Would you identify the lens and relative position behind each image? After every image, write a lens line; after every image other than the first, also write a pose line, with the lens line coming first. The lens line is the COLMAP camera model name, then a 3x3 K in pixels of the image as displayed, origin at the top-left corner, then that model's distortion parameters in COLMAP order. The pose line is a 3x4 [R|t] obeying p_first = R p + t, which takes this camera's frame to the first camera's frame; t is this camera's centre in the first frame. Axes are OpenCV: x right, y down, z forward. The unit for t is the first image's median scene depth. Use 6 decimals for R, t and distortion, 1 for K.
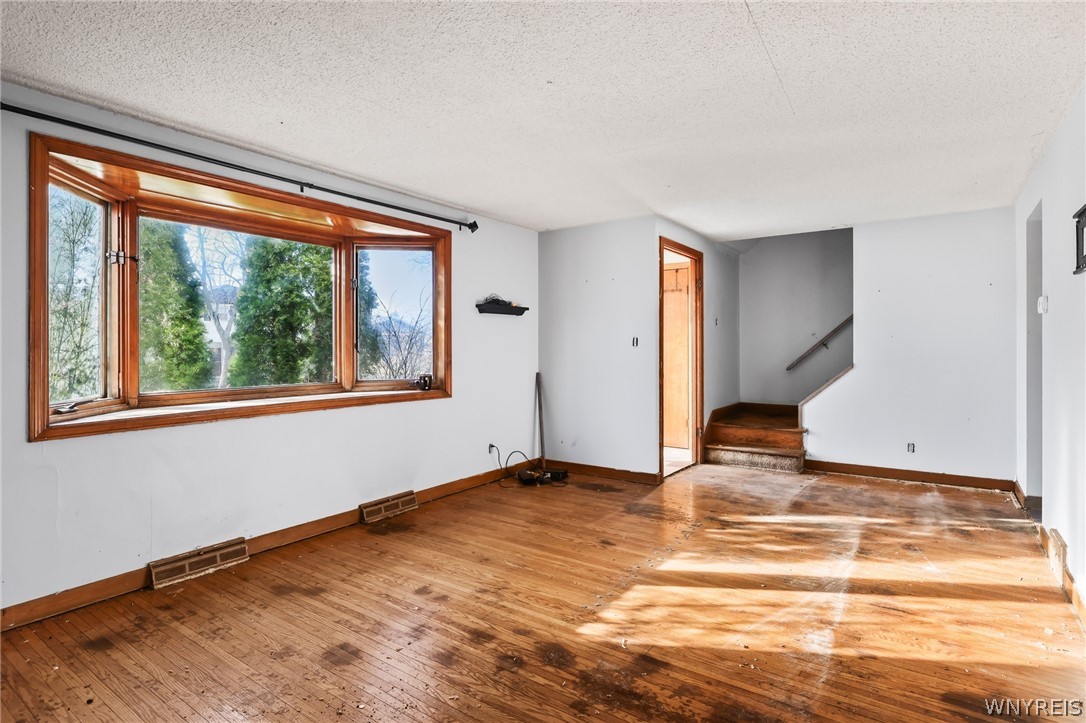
lens RADIAL K [[558.0, 0, 542.3], [0, 558.0, 346.3], [0, 0, 1]] dist [0.002777, 0.001369]
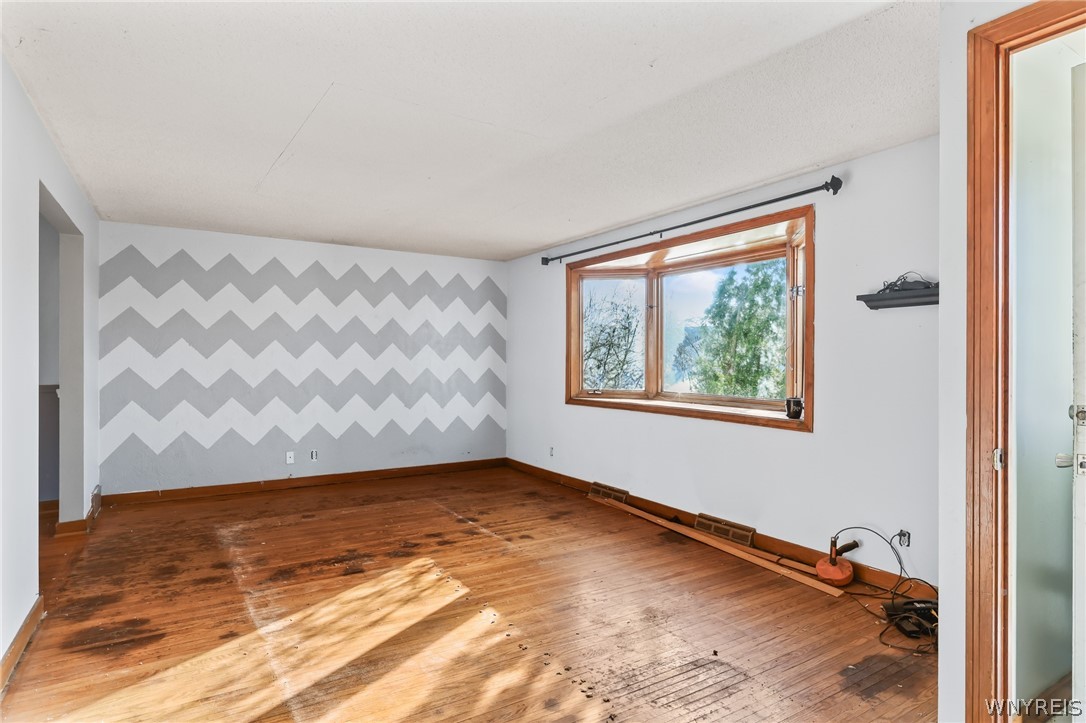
lens RADIAL K [[593.0, 0, 543.5], [0, 593.0, 357.8], [0, 0, 1]] dist [0.001852, -0.000777]
pose [[-0.388640, -0.004037, -0.921381, 1.149465], [-0.004567, 0.999987, -0.002455, -0.004115], [0.921378, 0.003254, -0.388653, 1.638894]]
